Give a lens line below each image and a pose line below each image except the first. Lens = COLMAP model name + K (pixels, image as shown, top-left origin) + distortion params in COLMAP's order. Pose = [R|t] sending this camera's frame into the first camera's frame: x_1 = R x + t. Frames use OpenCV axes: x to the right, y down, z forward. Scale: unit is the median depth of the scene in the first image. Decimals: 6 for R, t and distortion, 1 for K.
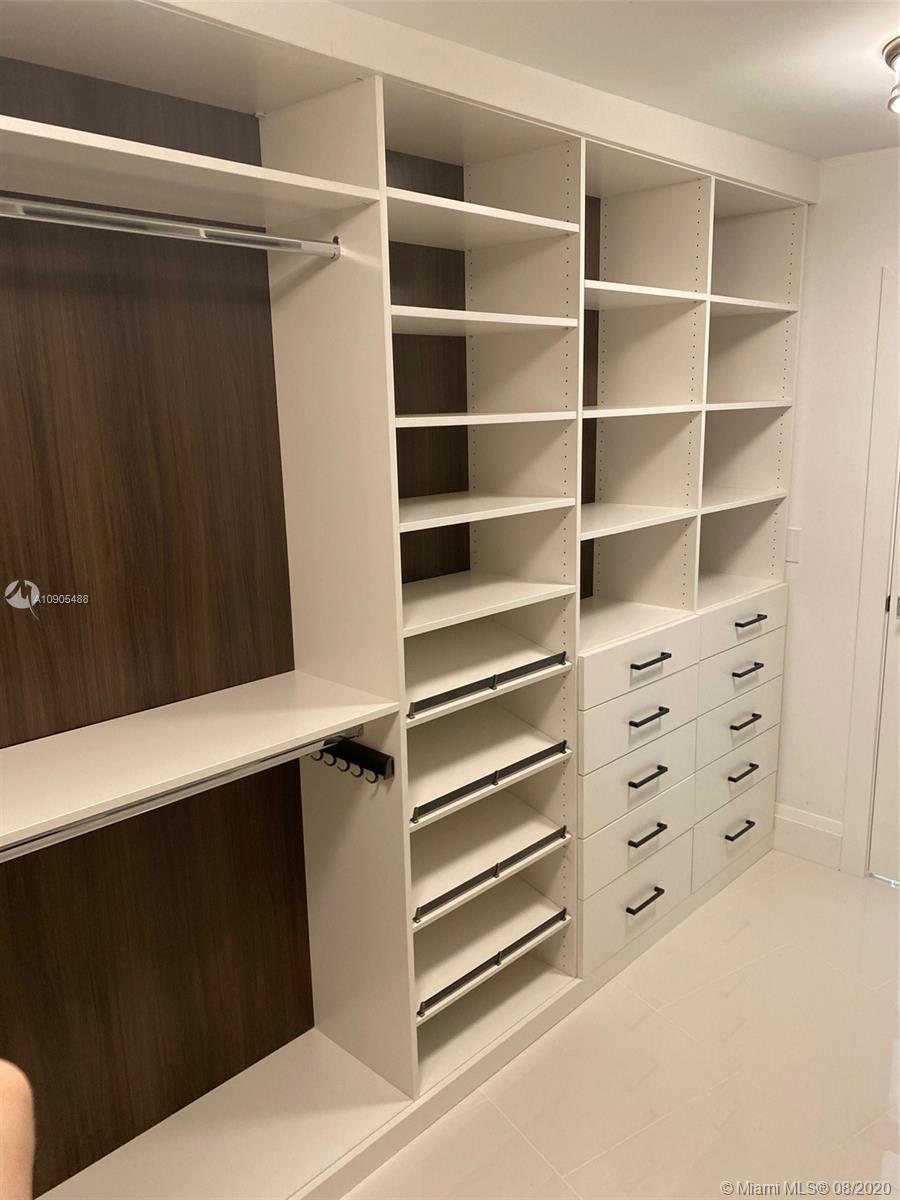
lens RADIAL K [[899.0, 0, 457.5], [0, 899.0, 588.0], [0, 0, 1]] dist [0.029309, -0.027363]
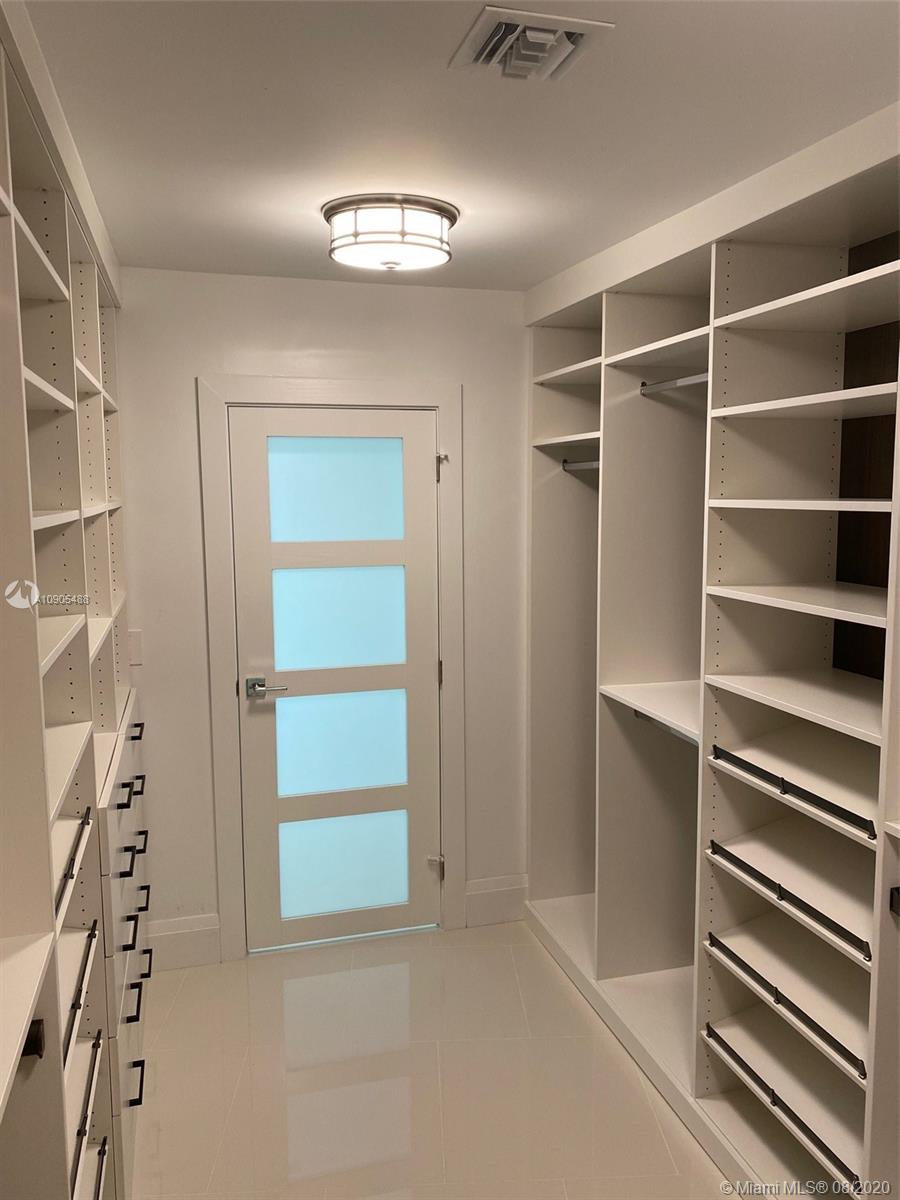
lens RADIAL K [[899.0, 0, 421.9], [0, 899.0, 591.9], [0, 0, 1]] dist [0.029309, -0.027363]
pose [[-0.510182, 0.118632, -0.851846, 0.999836], [-0.163394, 0.959035, 0.231418, -0.241714], [0.844403, 0.257252, -0.469899, 1.068068]]
